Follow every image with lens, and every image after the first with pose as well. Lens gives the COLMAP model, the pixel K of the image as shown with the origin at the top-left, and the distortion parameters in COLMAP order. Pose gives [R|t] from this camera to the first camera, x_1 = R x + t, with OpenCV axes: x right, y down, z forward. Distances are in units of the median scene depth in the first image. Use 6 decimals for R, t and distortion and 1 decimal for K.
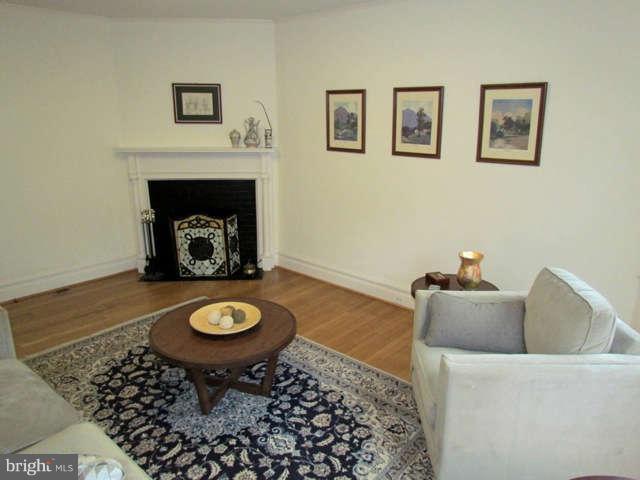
lens RADIAL K [[465.0, 0, 320.4], [0, 465.0, 237.4], [0, 0, 1]] dist [-0.029258, -0.004553]
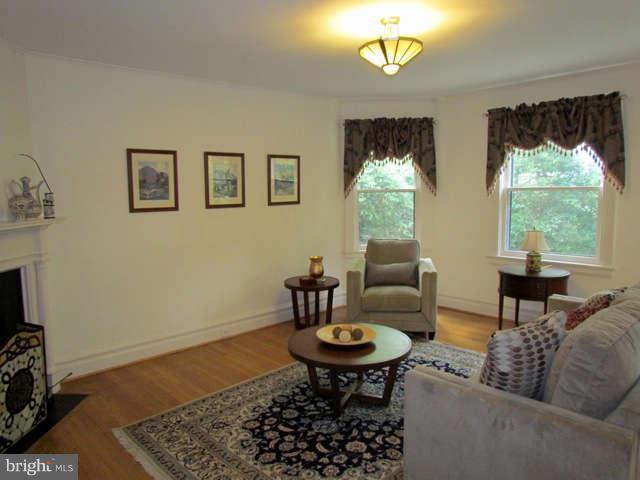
lens RADIAL K [[465.0, 0, 319.7], [0, 465.0, 240.7], [0, 0, 1]] dist [-0.029258, -0.004553]
pose [[0.066843, -0.137179, 0.988288, -0.960952], [0.252410, 0.960610, 0.116265, -0.161204], [-0.965309, 0.241682, 0.098835, 0.624939]]
